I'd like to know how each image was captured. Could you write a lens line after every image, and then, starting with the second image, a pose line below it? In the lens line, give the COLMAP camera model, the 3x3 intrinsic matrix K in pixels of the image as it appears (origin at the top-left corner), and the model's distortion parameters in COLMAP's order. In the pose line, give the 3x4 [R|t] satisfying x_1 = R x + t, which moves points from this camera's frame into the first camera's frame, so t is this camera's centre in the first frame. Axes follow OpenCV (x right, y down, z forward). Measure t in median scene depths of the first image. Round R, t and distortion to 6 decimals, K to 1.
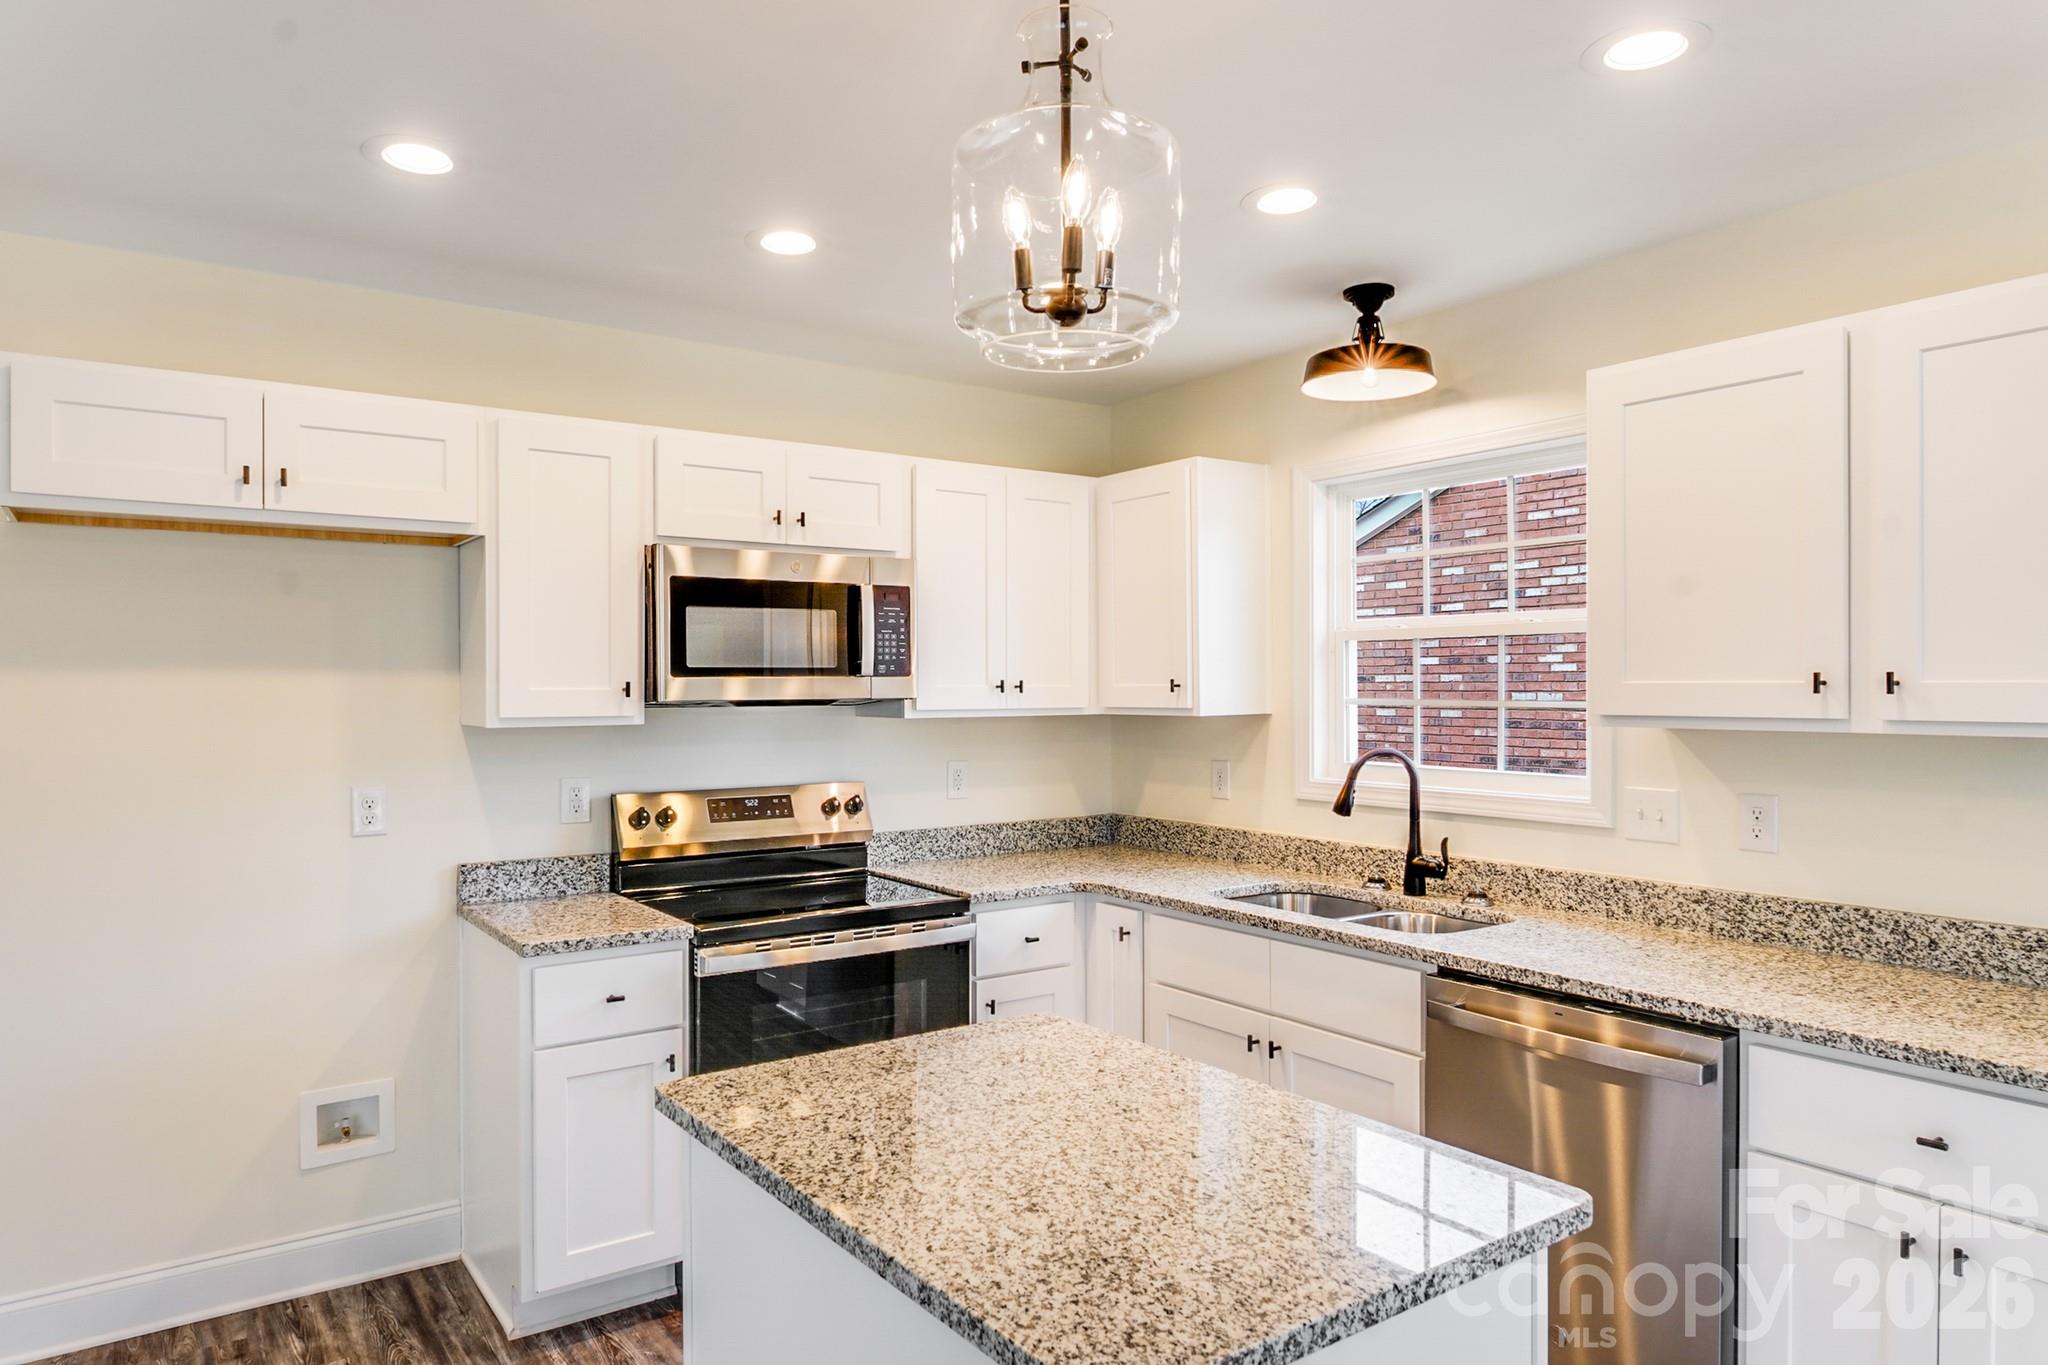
lens RADIAL K [[1269.7, 0, 1016.4], [0, 1269.7, 698.6], [0, 0, 1]] dist [0.000625, -0.001768]
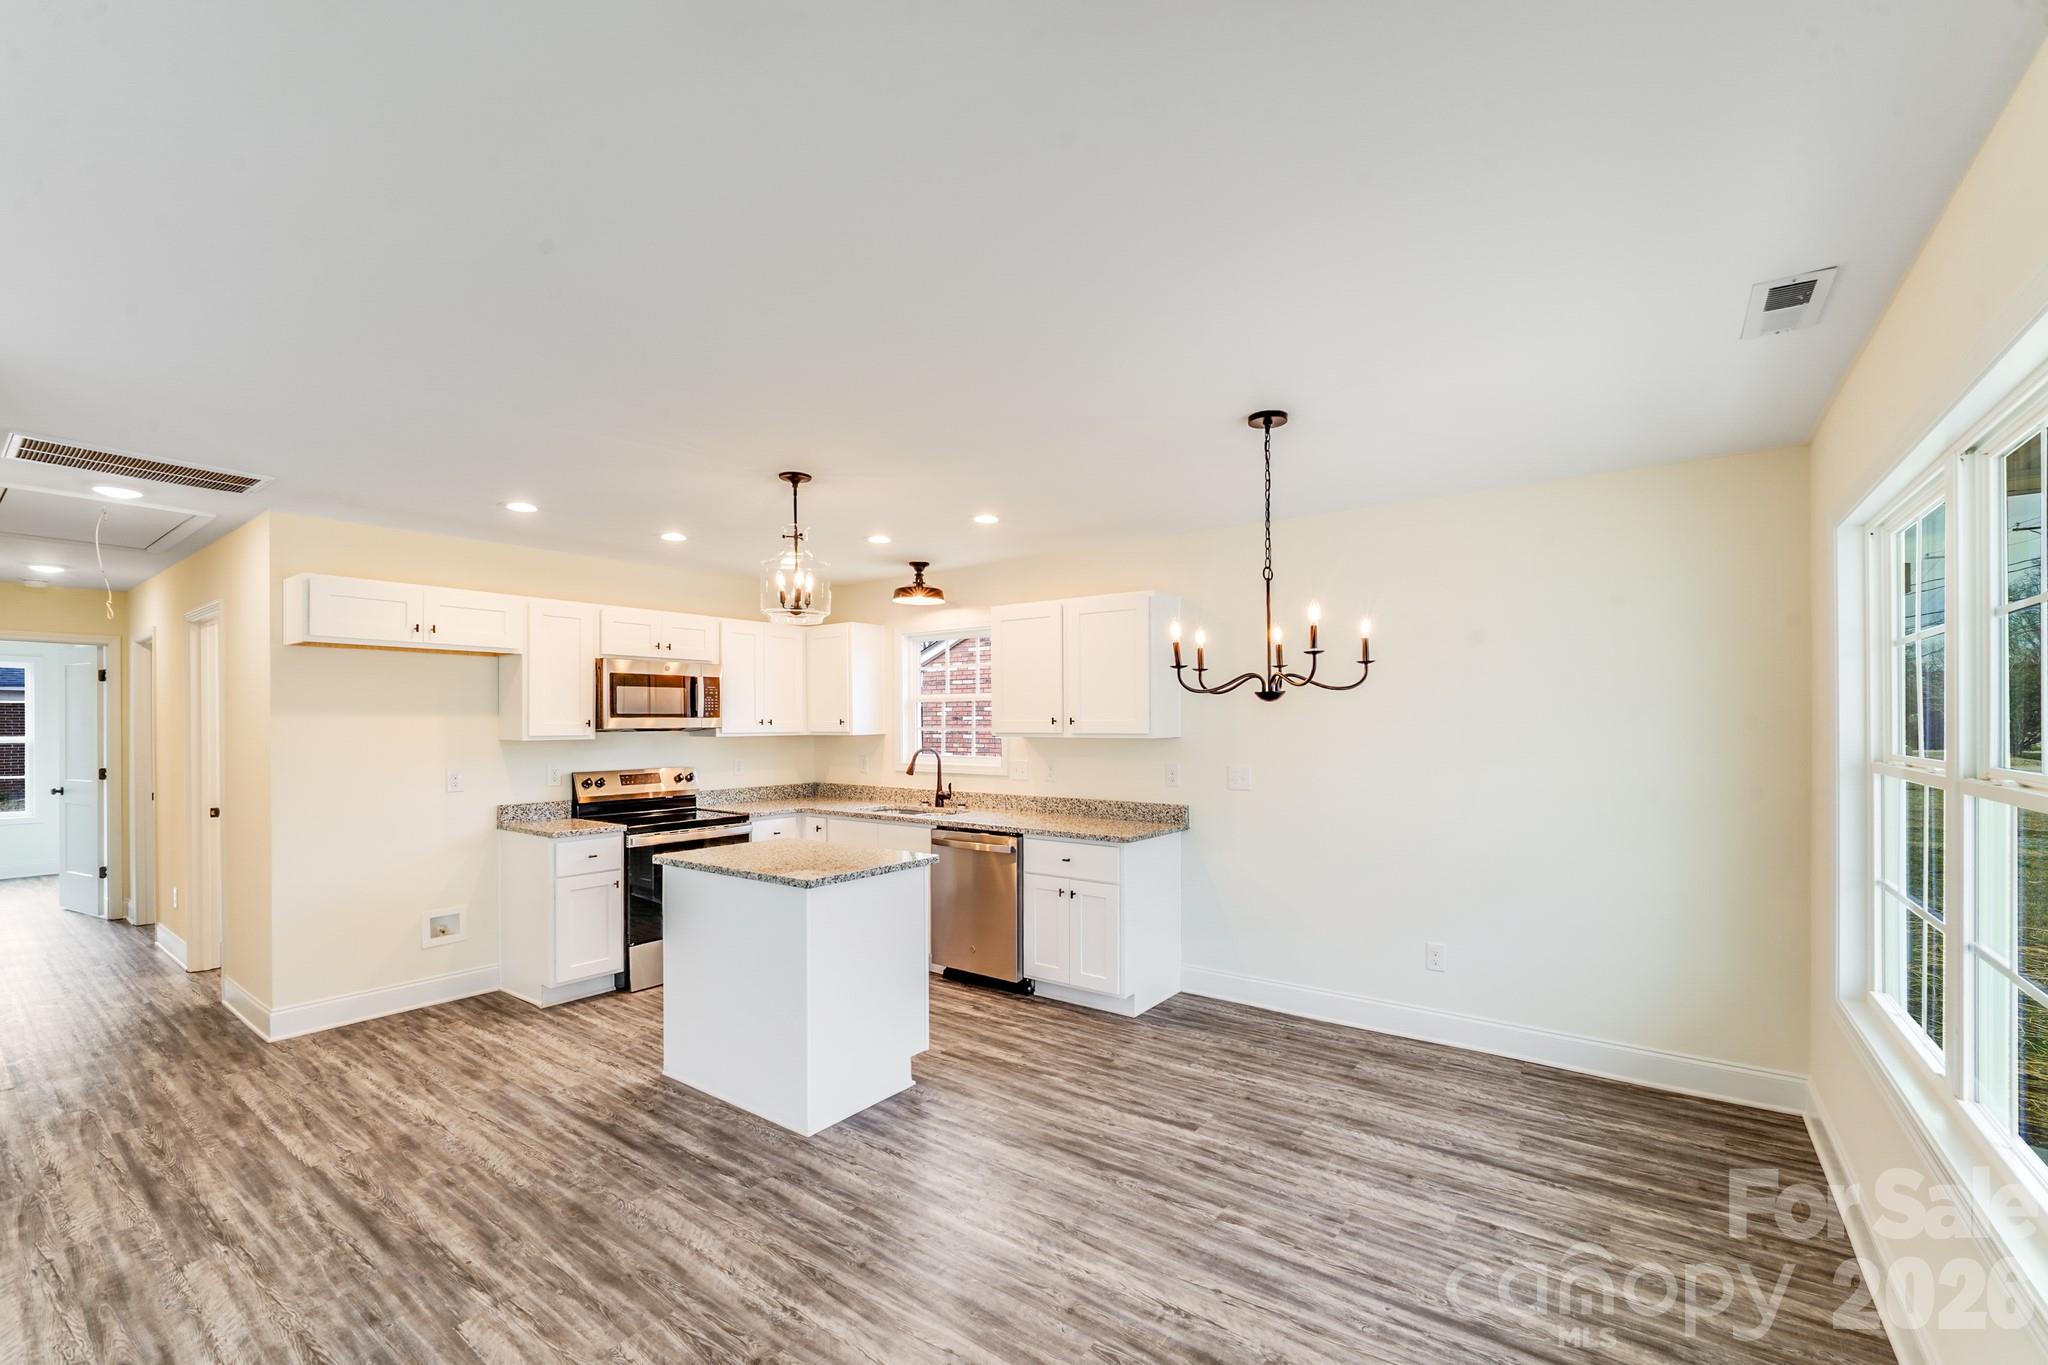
lens RADIAL K [[848.0, 0, 1029.7], [0, 848.0, 723.8], [0, 0, 1]] dist [-0.004377, -0.005772]
pose [[0.949568, 0.000115, 0.313561, -0.037022], [0.002588, 0.999963, -0.008206, 0.007585], [-0.313550, 0.008603, 0.949533, -0.638326]]
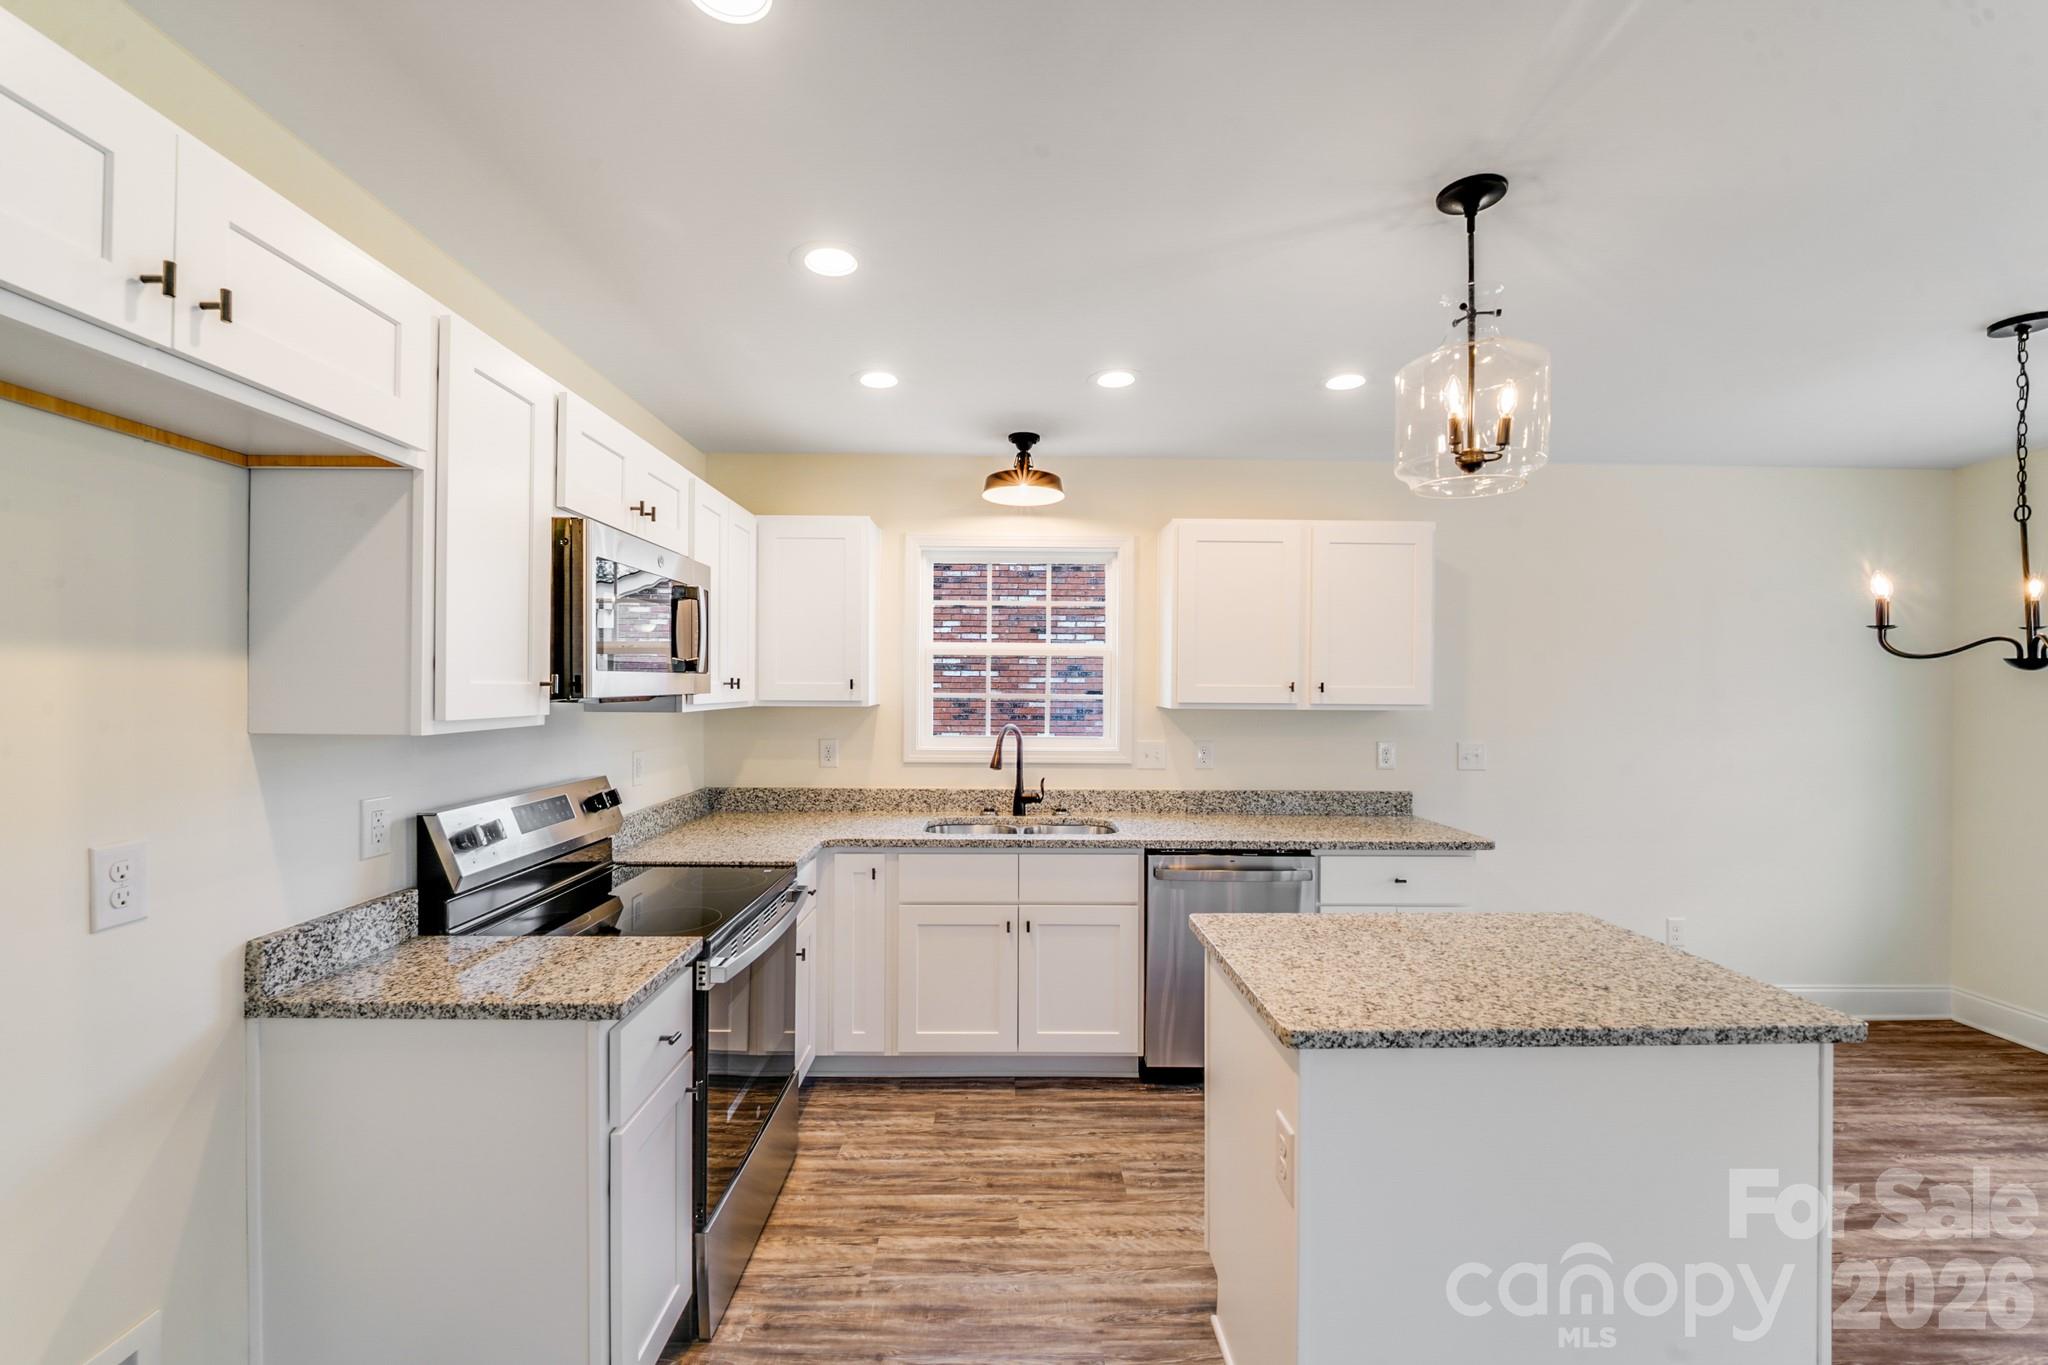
lens RADIAL K [[823.6, 0, 1016.6], [0, 823.6, 687.1], [0, 0, 1]] dist [-0.009039, -0.000635]
pose [[0.566417, 0.005859, 0.824098, -0.570819], [-0.001637, 0.999981, -0.005984, -0.002408], [-0.824117, 0.002040, 0.566415, 0.425117]]
